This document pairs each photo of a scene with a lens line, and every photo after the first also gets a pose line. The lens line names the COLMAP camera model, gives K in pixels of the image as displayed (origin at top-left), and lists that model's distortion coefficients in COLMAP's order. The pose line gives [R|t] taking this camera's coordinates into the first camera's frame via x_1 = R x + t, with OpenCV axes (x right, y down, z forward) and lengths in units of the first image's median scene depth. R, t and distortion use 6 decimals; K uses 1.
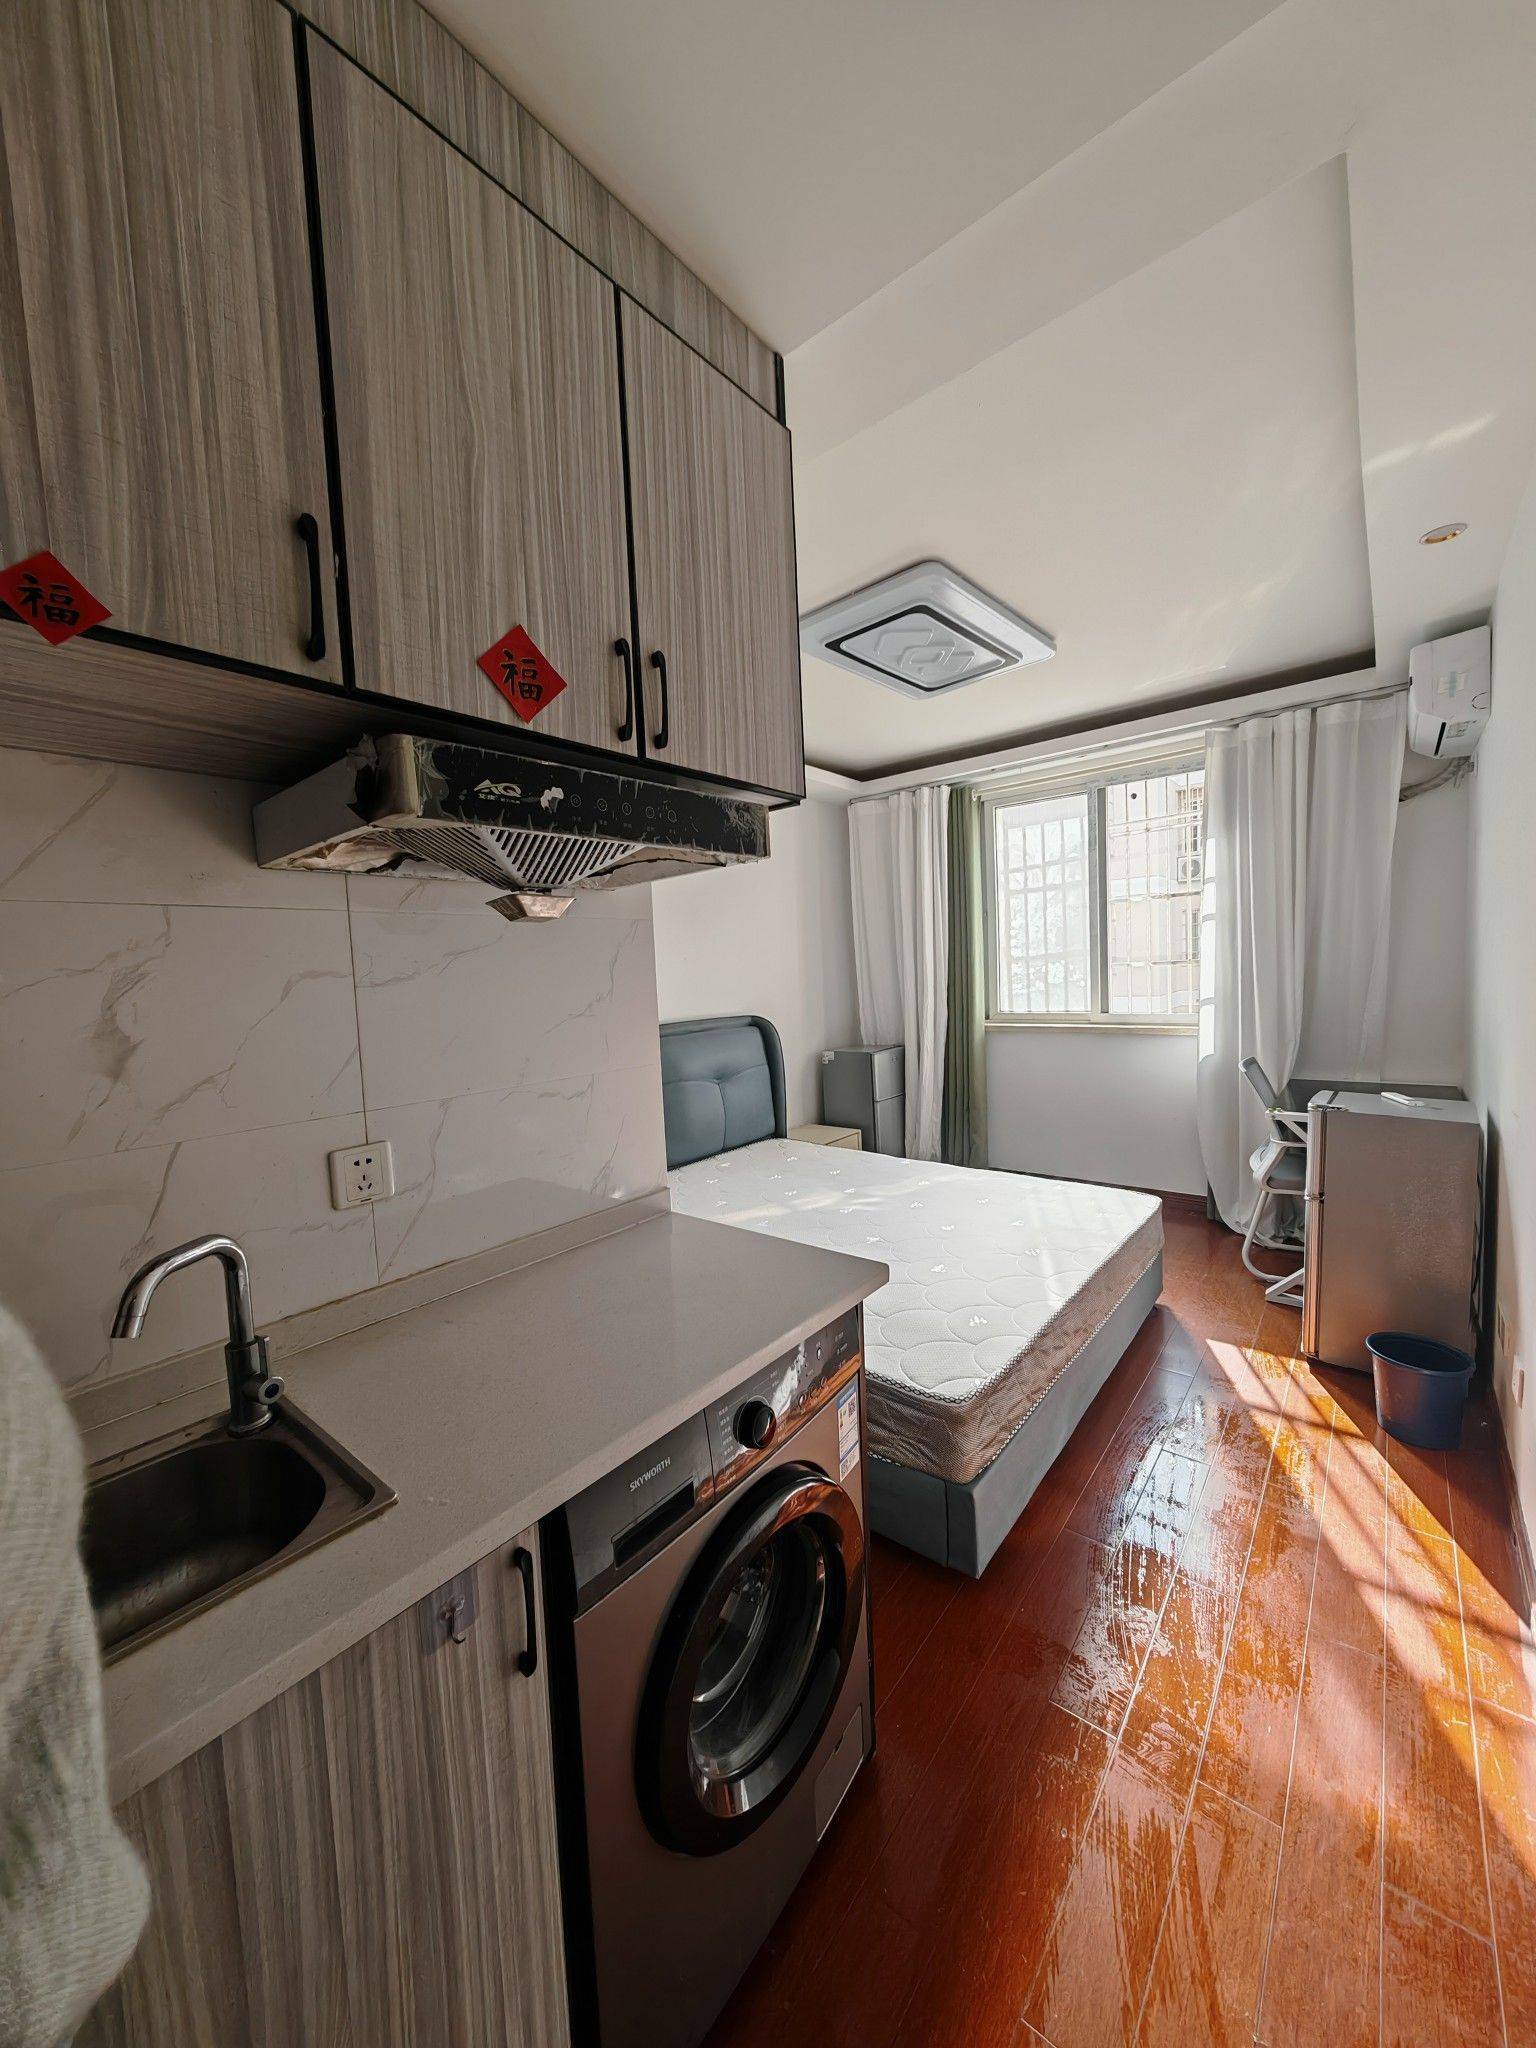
lens RADIAL K [[750.8, 0, 780.0], [0, 750.8, 1023.3], [0, 0, 1]] dist [0.000133, 0.000057]
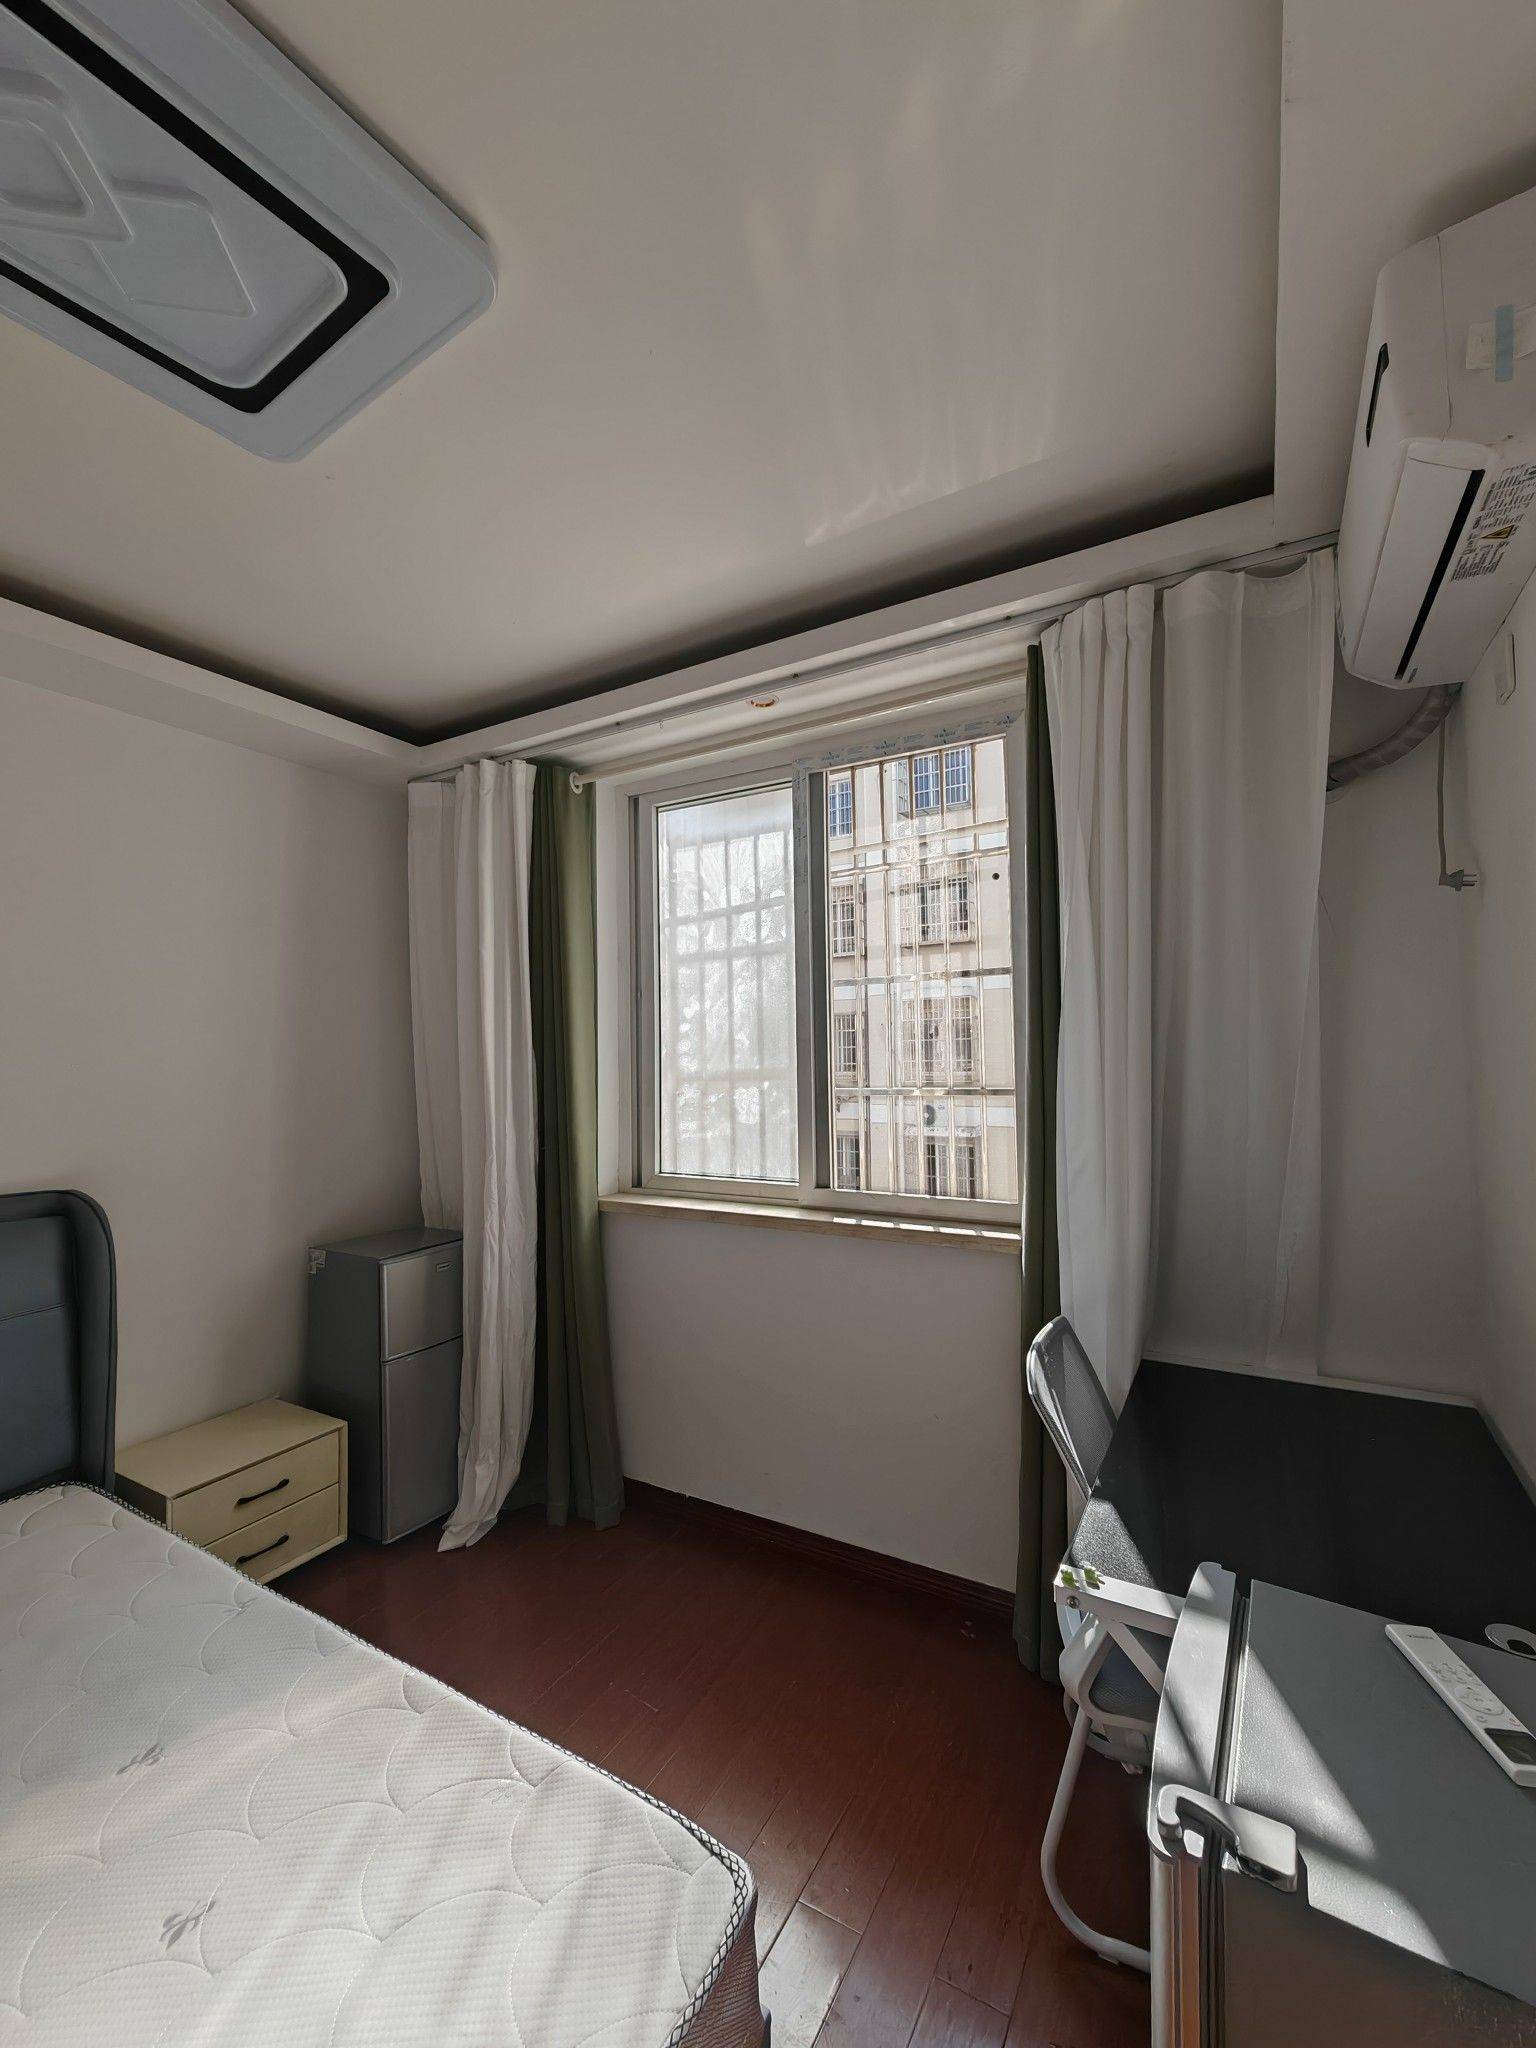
lens RADIAL K [[861.4, 0, 762.6], [0, 861.4, 1029.5], [0, 0, 1]] dist [0.022657, -0.000123]
pose [[0.988360, 0.033709, 0.148351, 0.397120], [-0.016649, 0.993252, -0.114771, -0.070717], [-0.151218, 0.110965, 0.982252, 0.533127]]
